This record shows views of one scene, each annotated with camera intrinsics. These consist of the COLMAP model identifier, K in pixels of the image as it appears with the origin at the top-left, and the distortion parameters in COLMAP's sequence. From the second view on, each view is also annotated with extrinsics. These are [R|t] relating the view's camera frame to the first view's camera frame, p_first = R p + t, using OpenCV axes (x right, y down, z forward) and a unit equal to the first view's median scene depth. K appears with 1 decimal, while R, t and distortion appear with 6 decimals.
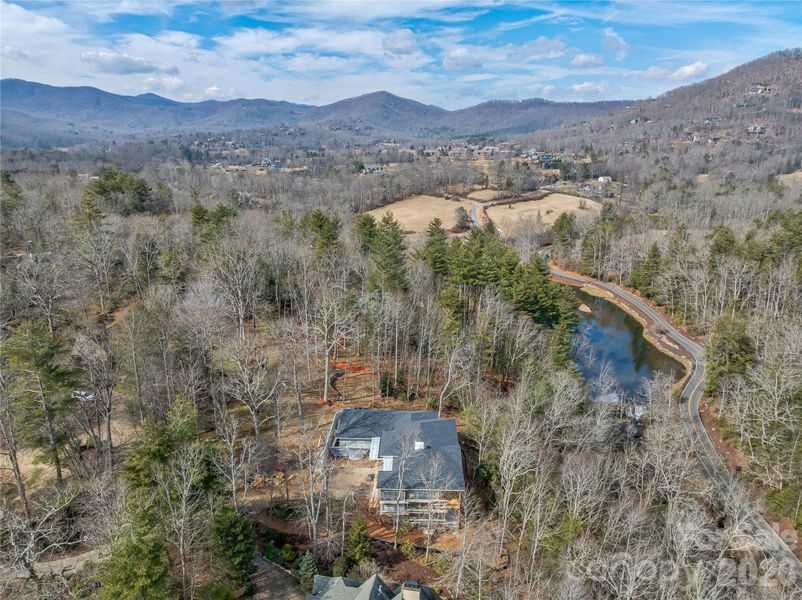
lens RADIAL K [[566.9, 0, 401.0], [0, 566.9, 300.0], [0, 0, 1]] dist [-0.047057, 0.016378]
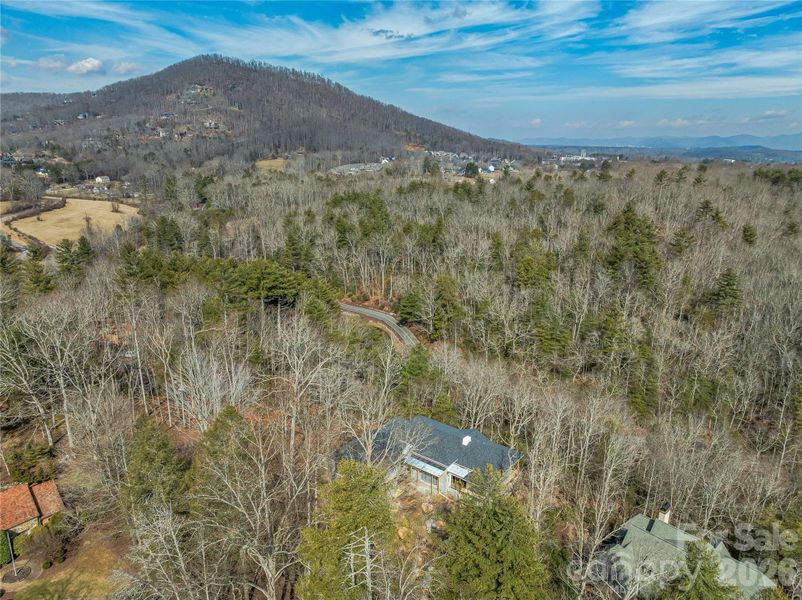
lens RADIAL K [[566.9, 0, 401.0], [0, 566.9, 300.0], [0, 0, 1]] dist [-0.047057, 0.016378]
pose [[0.597641, -0.223037, 0.770117, -0.134623], [0.216800, 0.969701, 0.112595, -0.023036], [-0.771896, 0.099670, 0.627887, 0.074112]]
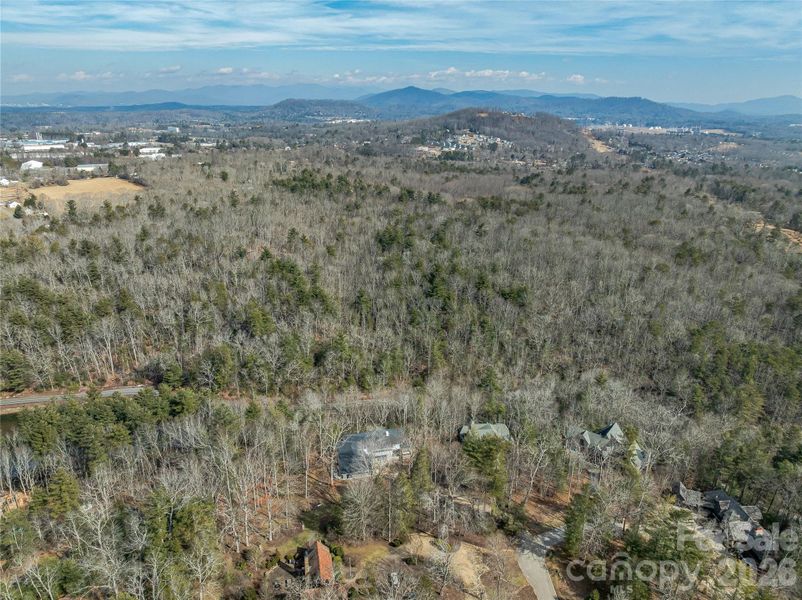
lens RADIAL K [[566.9, 0, 401.0], [0, 566.9, 300.0], [0, 0, 1]] dist [-0.047057, 0.016378]
pose [[-0.290081, -0.331822, 0.897634, -0.304997], [0.249314, 0.879374, 0.405641, -0.183747], [-0.923956, 0.341461, -0.172362, 0.202458]]
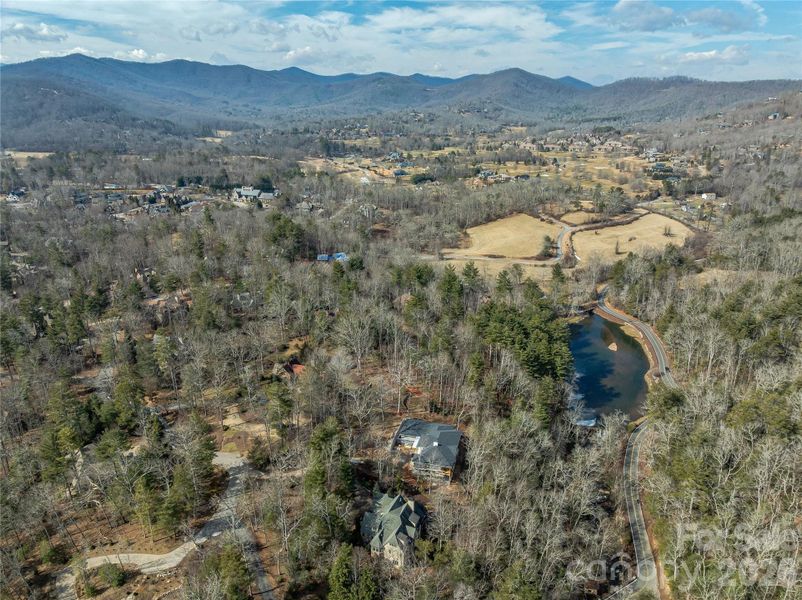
lens RADIAL K [[561.6, 0, 399.6], [0, 561.6, 312.7], [0, 0, 1]] dist [-0.038303, -0.000405]
pose [[0.974456, 0.075363, -0.211557, 0.052735], [-0.059167, 0.994885, 0.081876, -0.067150], [0.216645, -0.067267, 0.973930, -0.176332]]
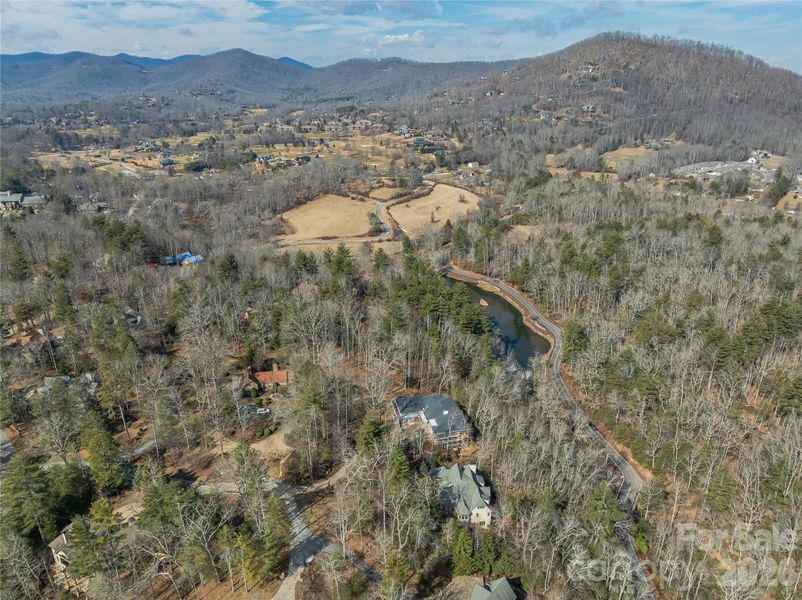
lens RADIAL K [[566.9, 0, 401.0], [0, 566.9, 300.0], [0, 0, 1]] dist [-0.047057, 0.016378]
pose [[0.970489, -0.089362, 0.223976, -0.103003], [0.070394, 0.993332, 0.091302, -0.068145], [-0.230642, -0.072841, 0.970309, -0.185410]]
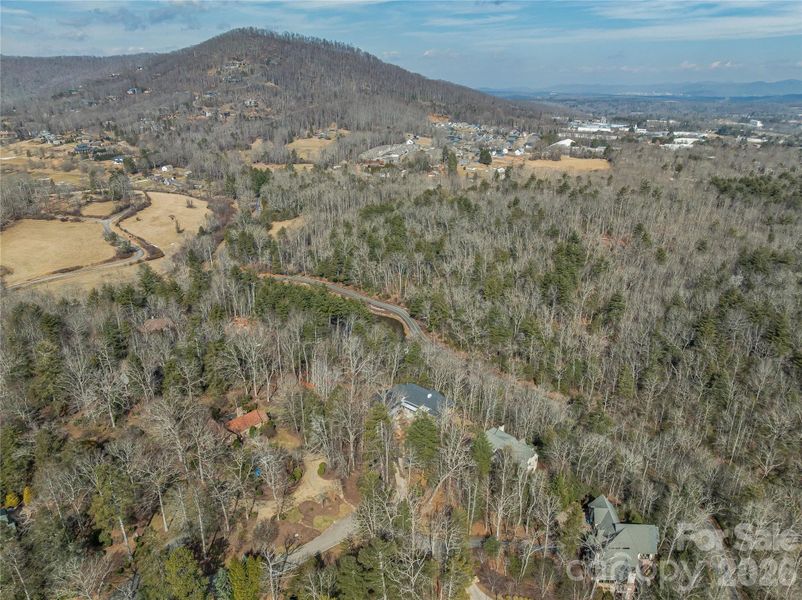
lens RADIAL K [[566.9, 0, 401.0], [0, 566.9, 300.0], [0, 0, 1]] dist [-0.047057, 0.016378]
pose [[0.636246, -0.281762, 0.718193, -0.275193], [0.214506, 0.958823, 0.186135, -0.098879], [-0.741066, 0.035629, 0.670487, -0.081002]]
